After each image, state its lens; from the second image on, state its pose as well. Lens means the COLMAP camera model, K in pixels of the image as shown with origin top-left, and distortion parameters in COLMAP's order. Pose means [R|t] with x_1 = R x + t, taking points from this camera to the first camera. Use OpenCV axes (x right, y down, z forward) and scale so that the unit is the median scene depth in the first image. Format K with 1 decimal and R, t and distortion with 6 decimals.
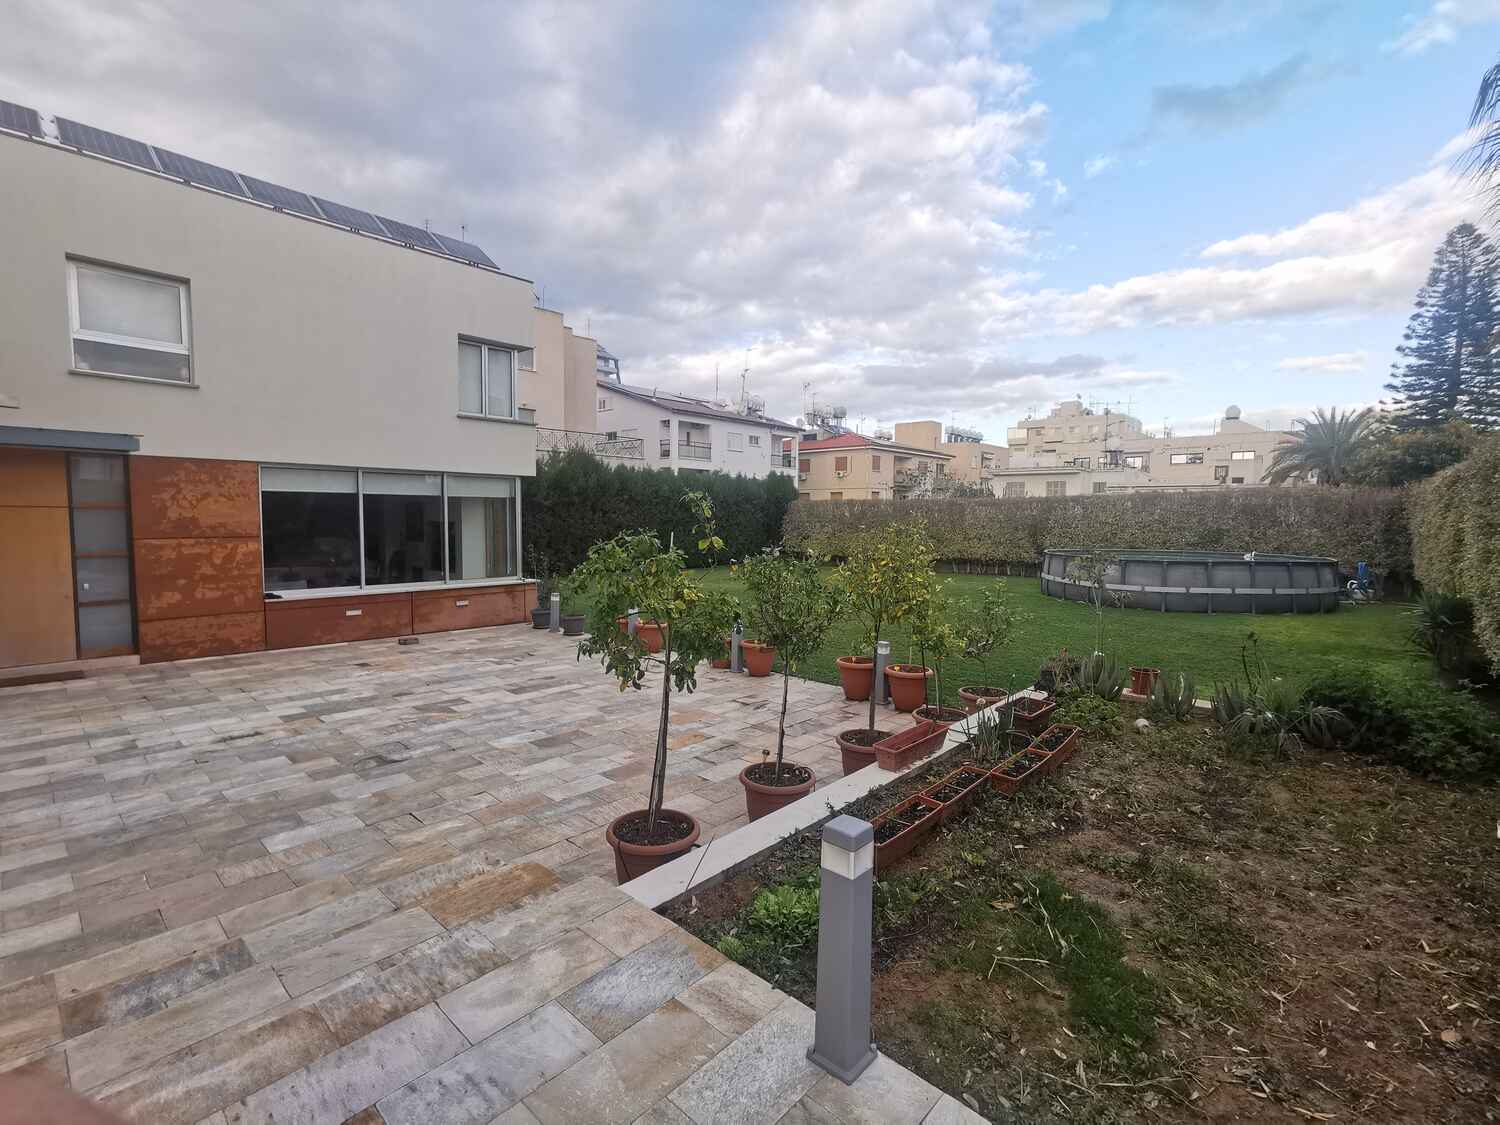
lens RADIAL K [[685.2, 0, 748.4], [0, 685.2, 558.8], [0, 0, 1]] dist [-0.006891, 0.007812]
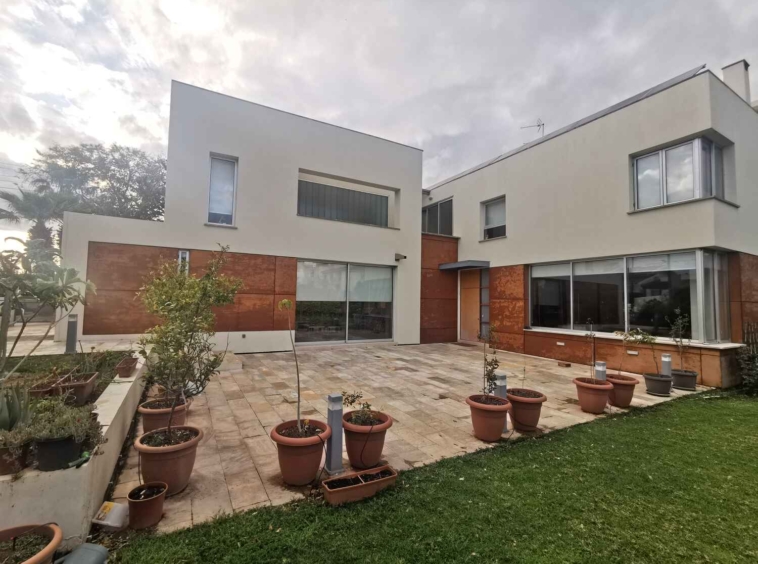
lens RADIAL K [[346.3, 0, 377.3], [0, 346.3, 281.7], [0, 0, 1]] dist [-0.006891, 0.007812]
pose [[-0.307638, -0.069064, -0.948994, 0.490492], [-0.082524, 0.995541, -0.045699, 0.000691], [0.947918, 0.064256, -0.311966, 0.979346]]
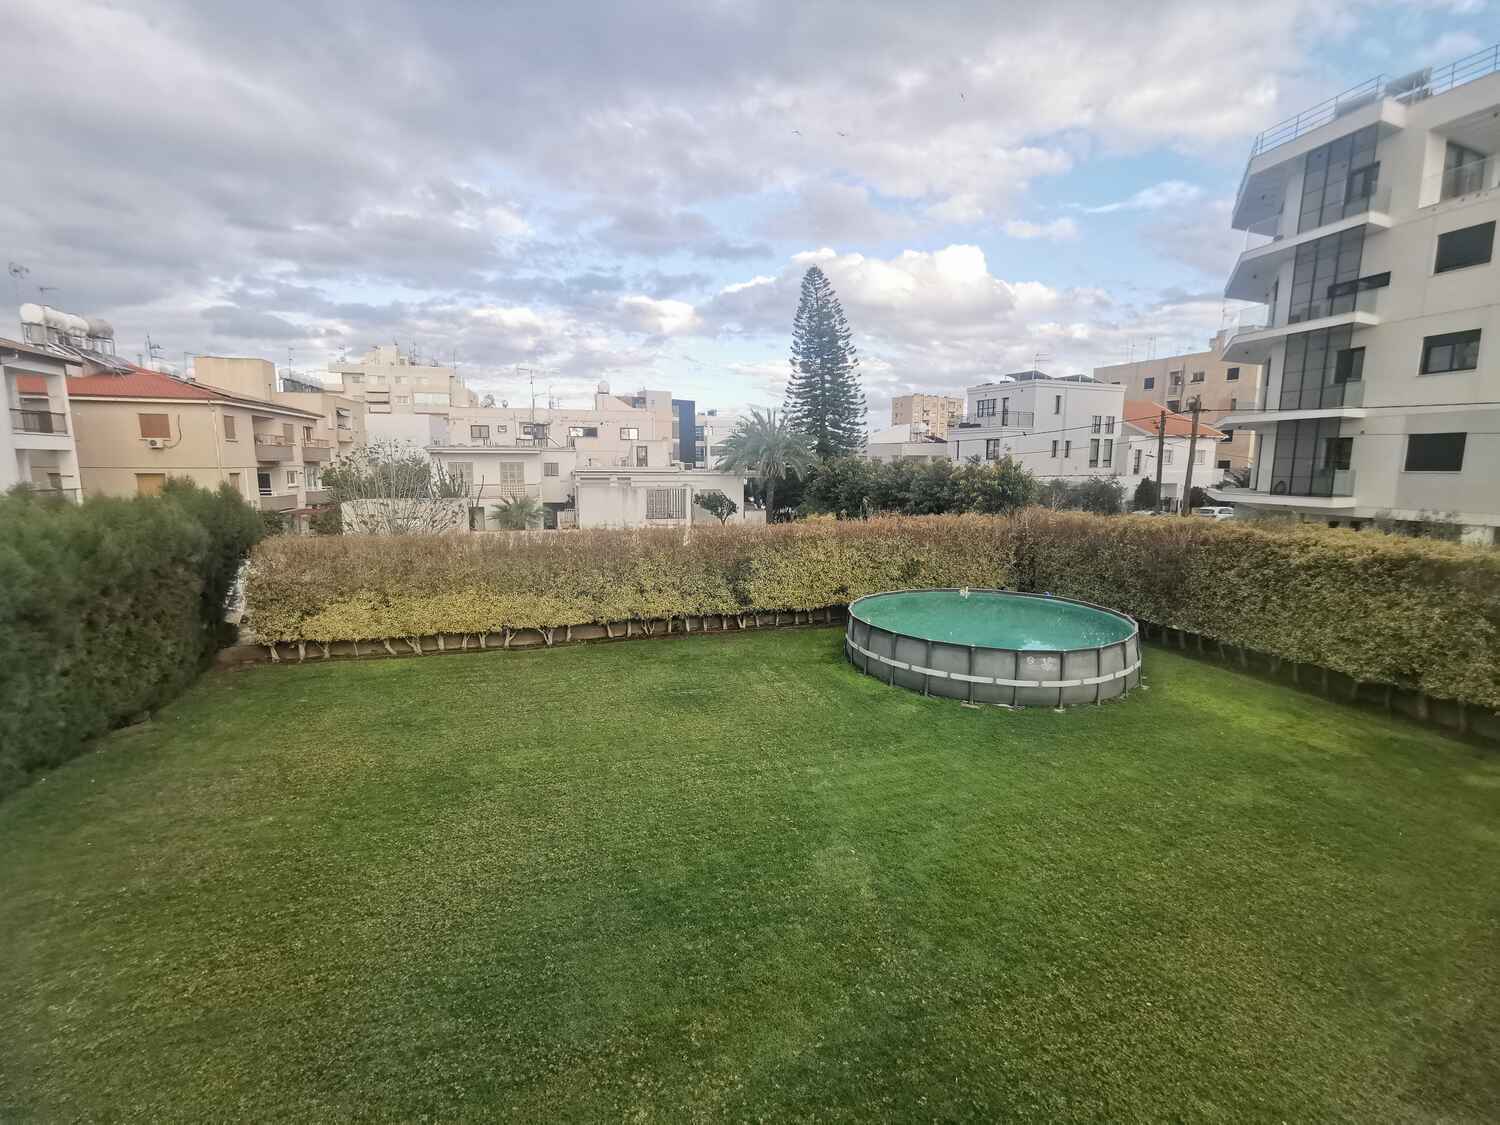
lens RADIAL K [[685.2, 0, 743.5], [0, 685.2, 565.3], [0, 0, 1]] dist [-0.006891, 0.007812]
pose [[0.546739, -0.132573, 0.826741, -0.547321], [0.056197, 0.990969, 0.121744, -0.375129], [-0.835415, -0.020102, 0.549252, 1.485898]]
